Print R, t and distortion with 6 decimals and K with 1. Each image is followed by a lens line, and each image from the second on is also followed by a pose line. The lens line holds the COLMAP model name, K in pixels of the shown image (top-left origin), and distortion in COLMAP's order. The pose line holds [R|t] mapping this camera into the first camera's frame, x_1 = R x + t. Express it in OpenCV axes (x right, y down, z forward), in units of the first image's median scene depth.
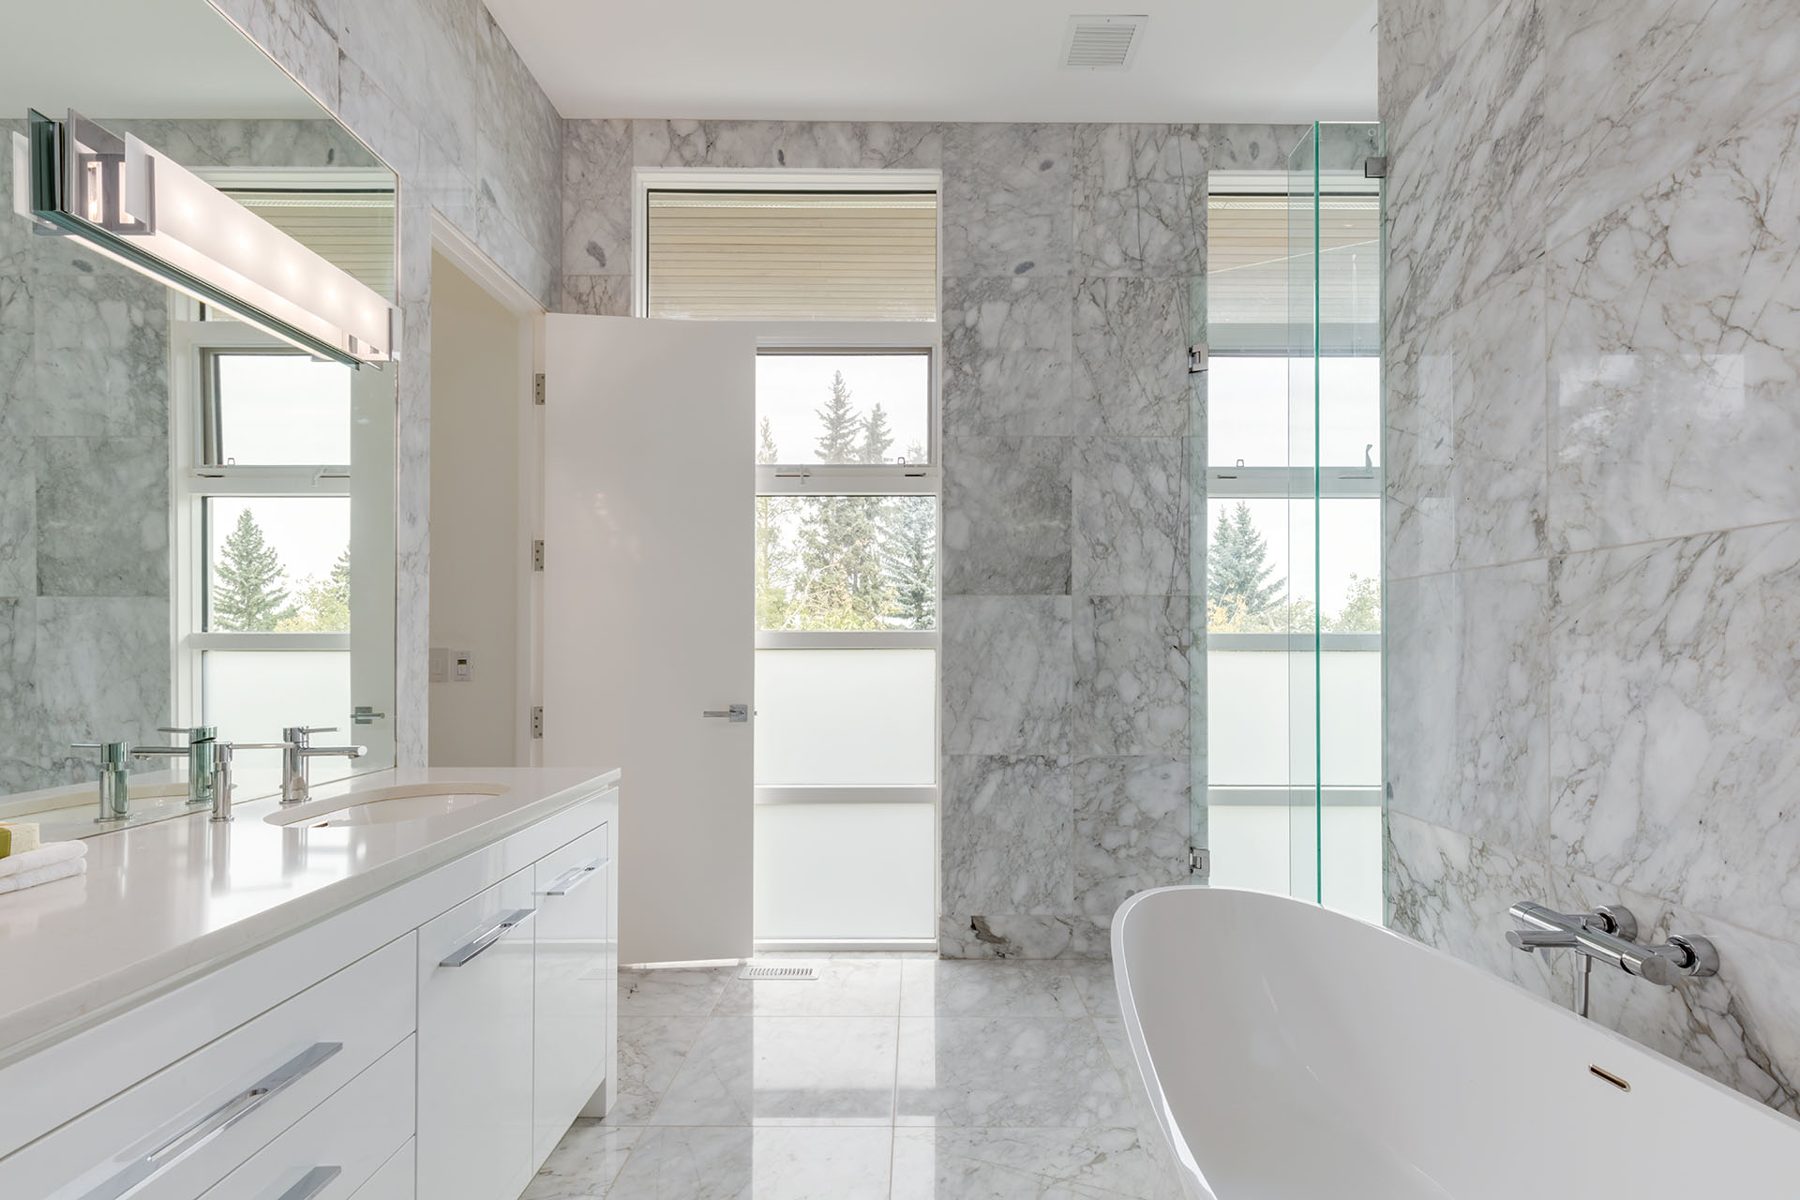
lens RADIAL K [[822.7, 0, 908.6], [0, 822.7, 634.4], [0, 0, 1]] dist [0.000239, -0.001117]
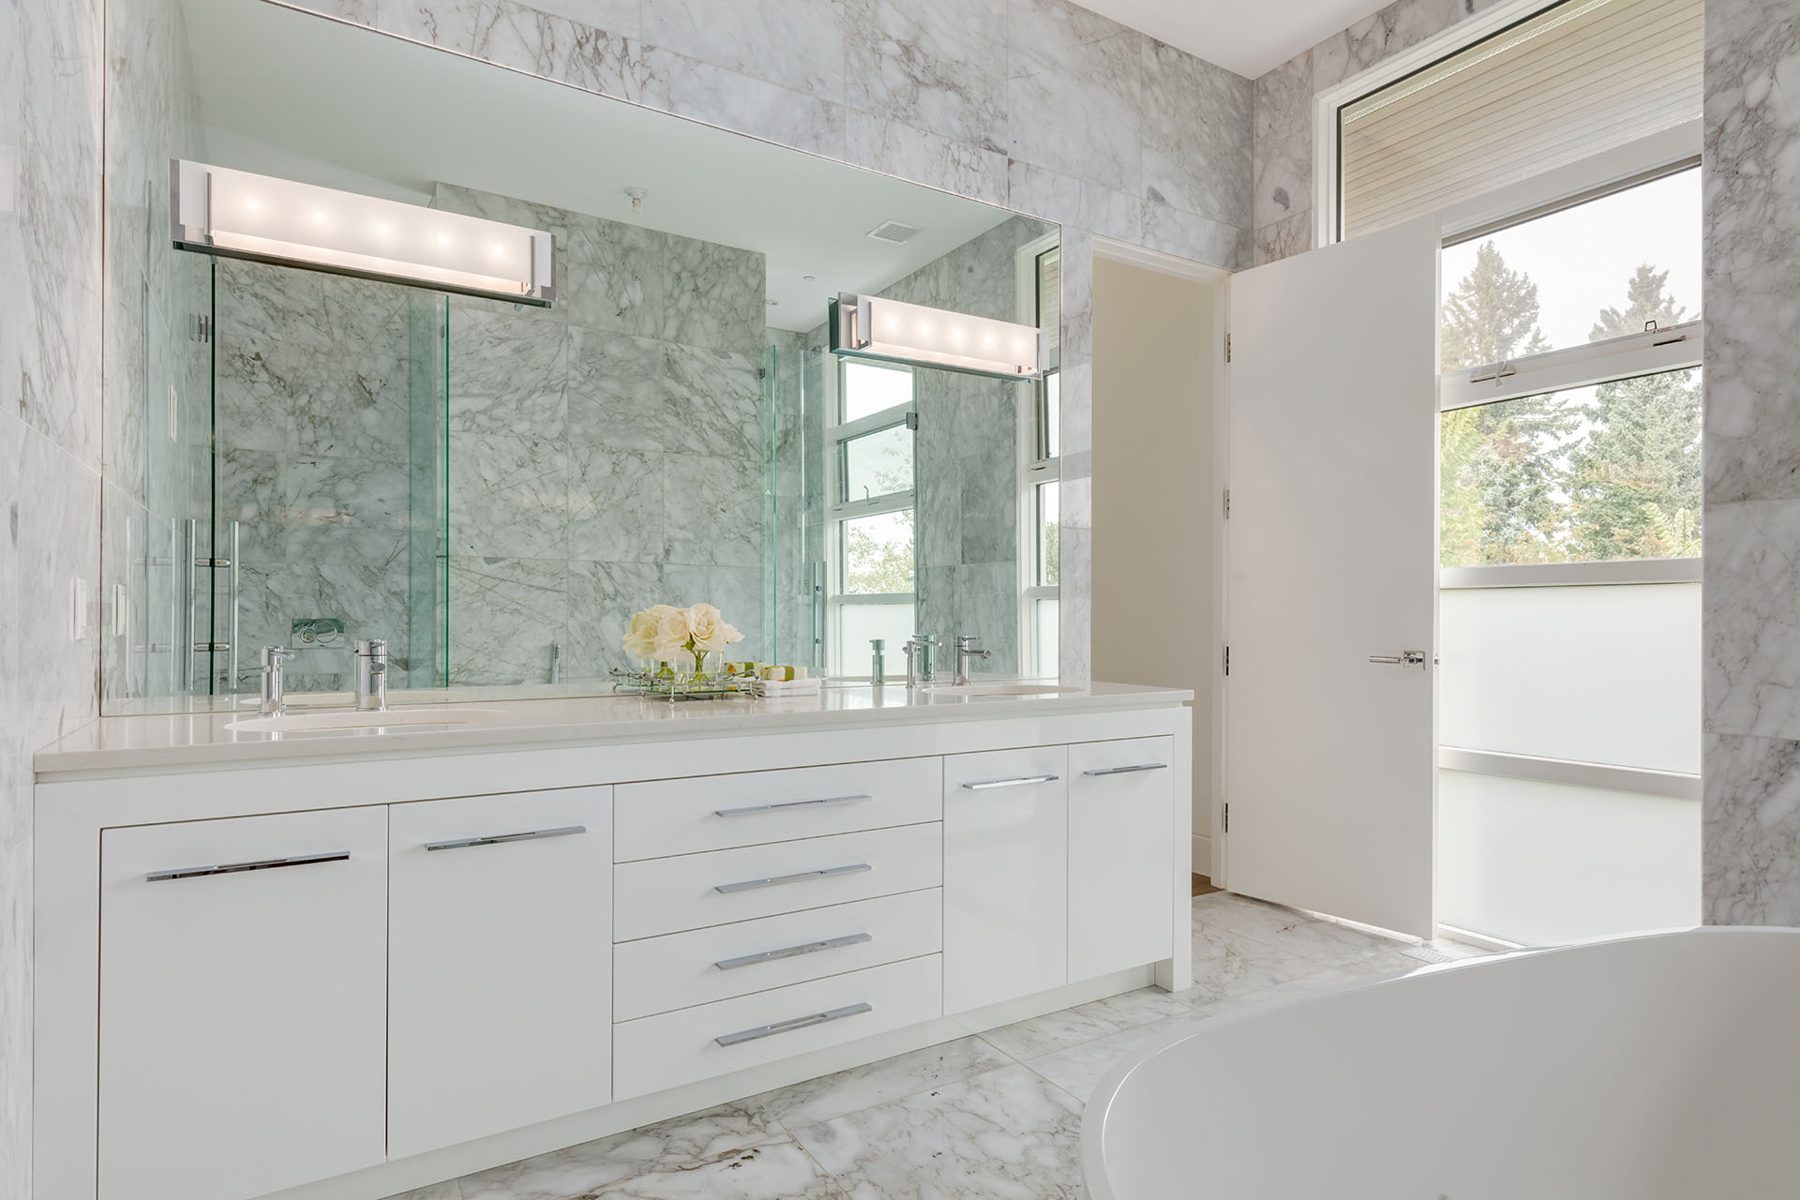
lens RADIAL K [[956.4, 0, 900.0], [0, 956.4, 600.0], [0, 0, 1]] dist [-0.012450, 0.000692]
pose [[0.522565, -0.013253, -0.852496, 0.367133], [0.011037, 0.999901, -0.008779, 0.032527], [0.852528, -0.004822, 0.522659, -0.007339]]
